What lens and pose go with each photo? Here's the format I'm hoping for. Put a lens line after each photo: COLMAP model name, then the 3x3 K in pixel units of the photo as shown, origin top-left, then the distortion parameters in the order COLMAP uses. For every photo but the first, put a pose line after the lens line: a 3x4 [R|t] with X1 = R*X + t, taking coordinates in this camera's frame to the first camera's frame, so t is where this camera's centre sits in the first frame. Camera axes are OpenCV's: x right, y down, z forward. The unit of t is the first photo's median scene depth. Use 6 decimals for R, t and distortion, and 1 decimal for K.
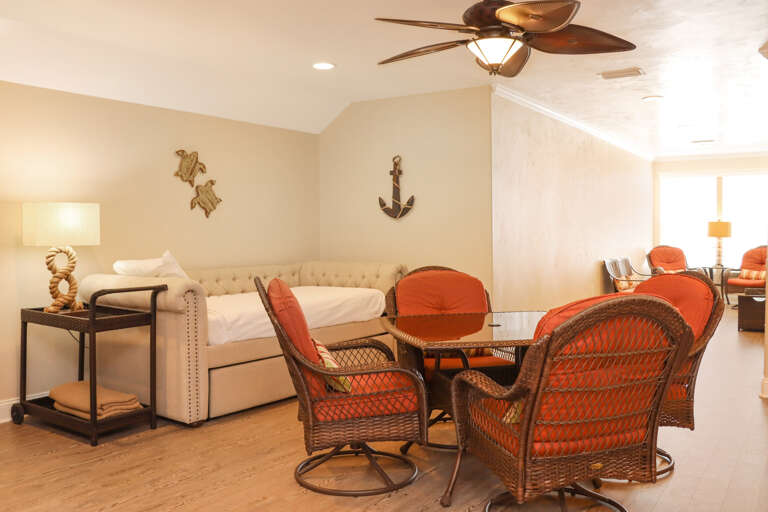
lens RADIAL K [[683.2, 0, 382.3], [0, 683.2, 254.2], [0, 0, 1]] dist [-0.138967, 0.113230]
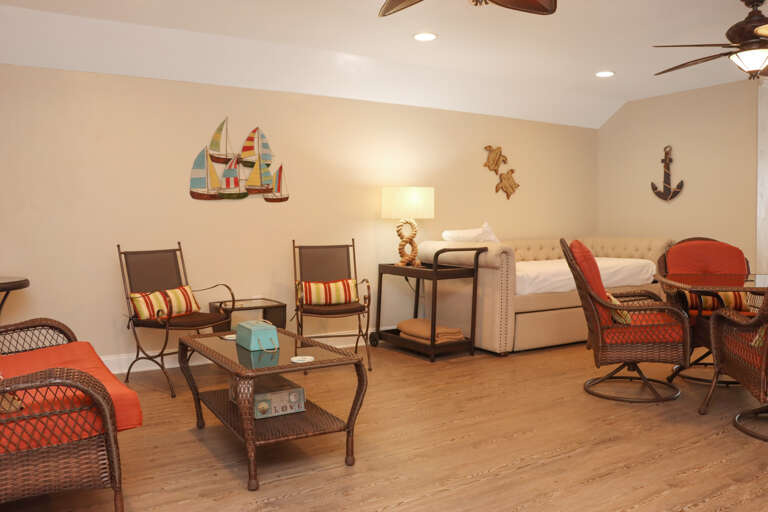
lens RADIAL K [[683.2, 0, 383.4], [0, 683.2, 261.9], [0, 0, 1]] dist [-0.138967, 0.113230]
pose [[0.930844, 0.021779, -0.364768, -0.015961], [-0.013320, 0.999581, 0.025690, 0.041246], [0.365174, -0.019055, 0.930744, -0.326688]]
